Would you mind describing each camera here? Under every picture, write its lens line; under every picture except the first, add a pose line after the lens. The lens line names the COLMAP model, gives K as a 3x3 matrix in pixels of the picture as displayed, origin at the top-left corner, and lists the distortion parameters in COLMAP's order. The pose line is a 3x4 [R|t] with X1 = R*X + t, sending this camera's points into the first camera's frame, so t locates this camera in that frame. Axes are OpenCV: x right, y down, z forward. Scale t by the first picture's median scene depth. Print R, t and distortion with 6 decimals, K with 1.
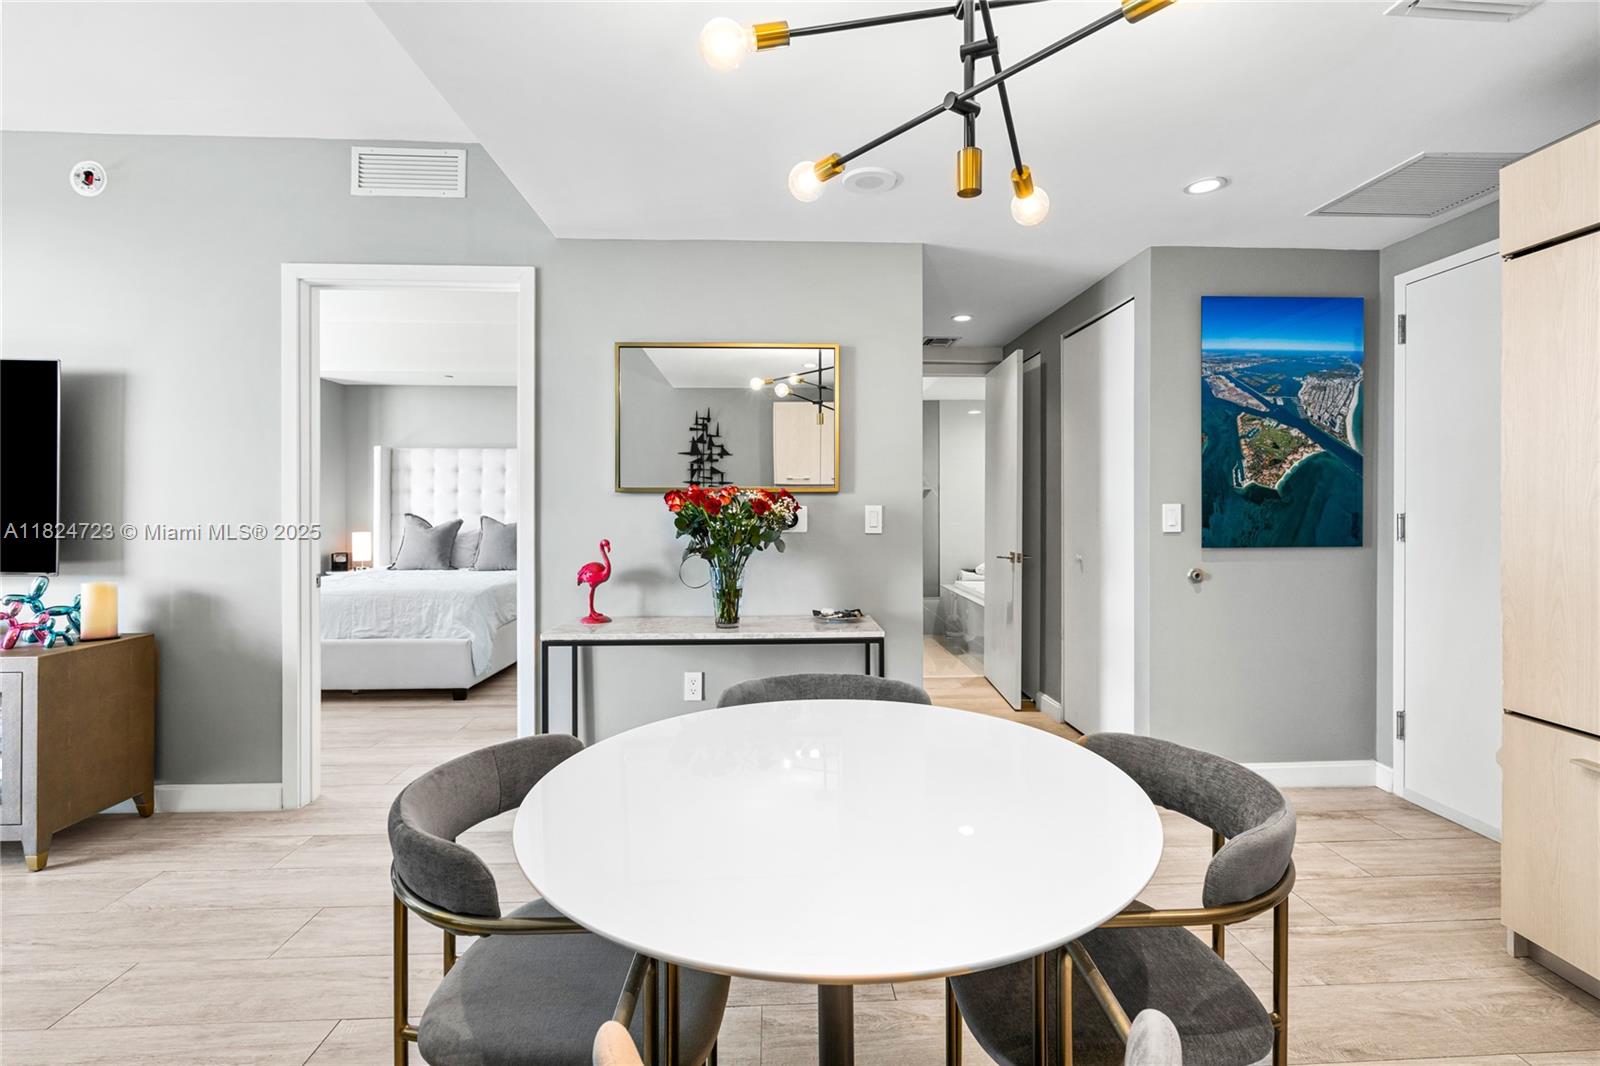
lens RADIAL K [[727.1, 0, 807.1], [0, 727.1, 506.0], [0, 0, 1]] dist [-0.003246, 0.000671]
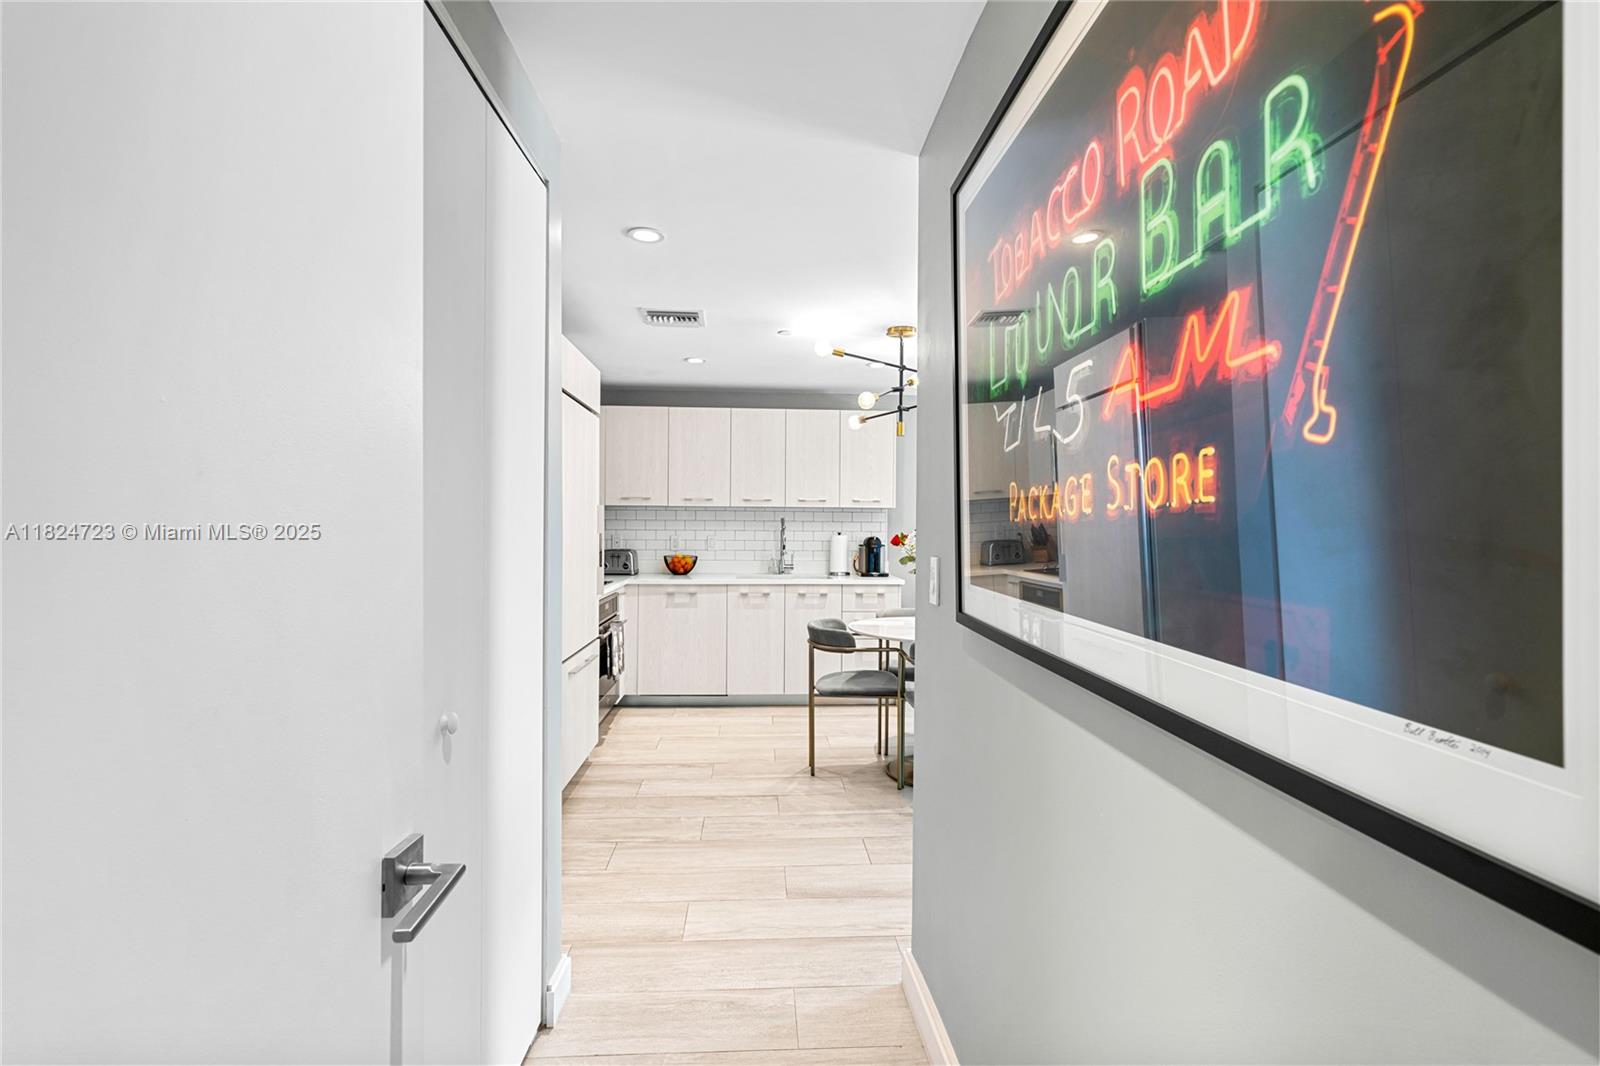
lens RADIAL K [[755.4, 0, 800.0], [0, 755.4, 533.0], [0, 0, 1]] dist [0.000886, 0.000012]
pose [[-0.999944, -0.006123, -0.008606, 0.269626], [-0.006237, 0.999893, 0.013223, -0.025894], [0.008524, 0.013276, -0.999876, 1.665321]]
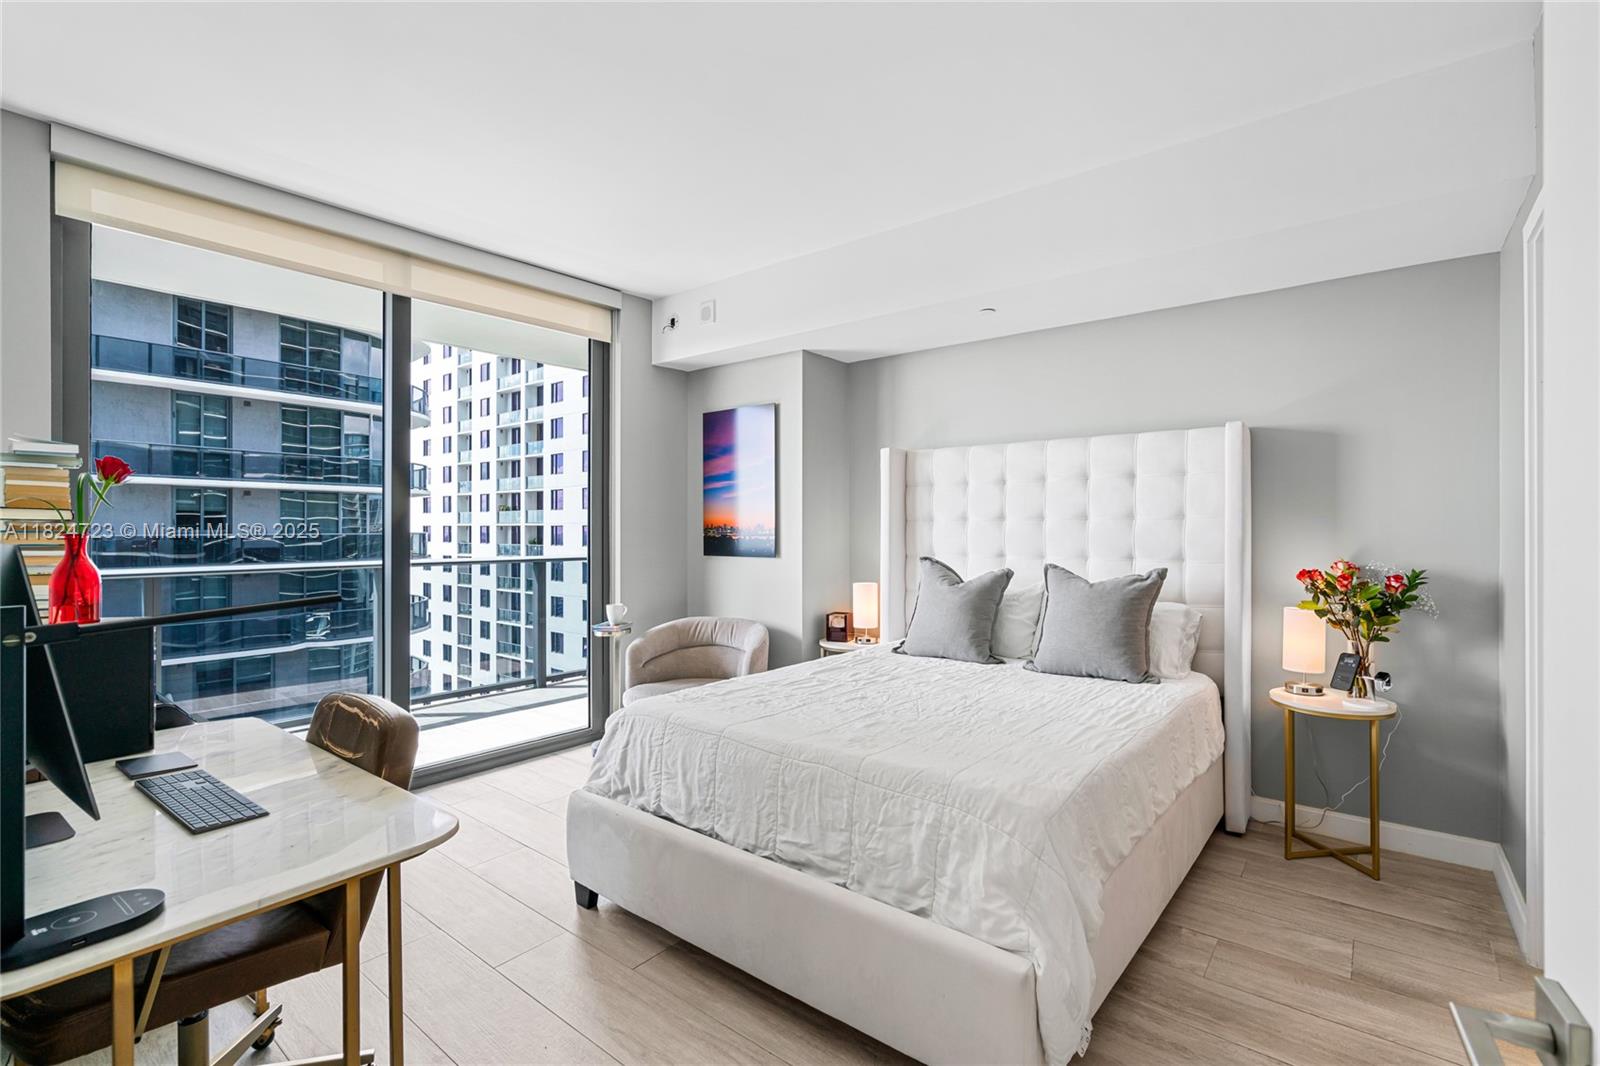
lens RADIAL K [[721.0, 0, 805.5], [0, 721.0, 522.6], [0, 0, 1]] dist [-0.011286, 0.007375]
pose [[0.748936, -0.006373, -0.662611, -0.470792], [0.000151, 0.999955, -0.009446, -0.024318], [0.662642, 0.006974, 0.748904, 0.998355]]
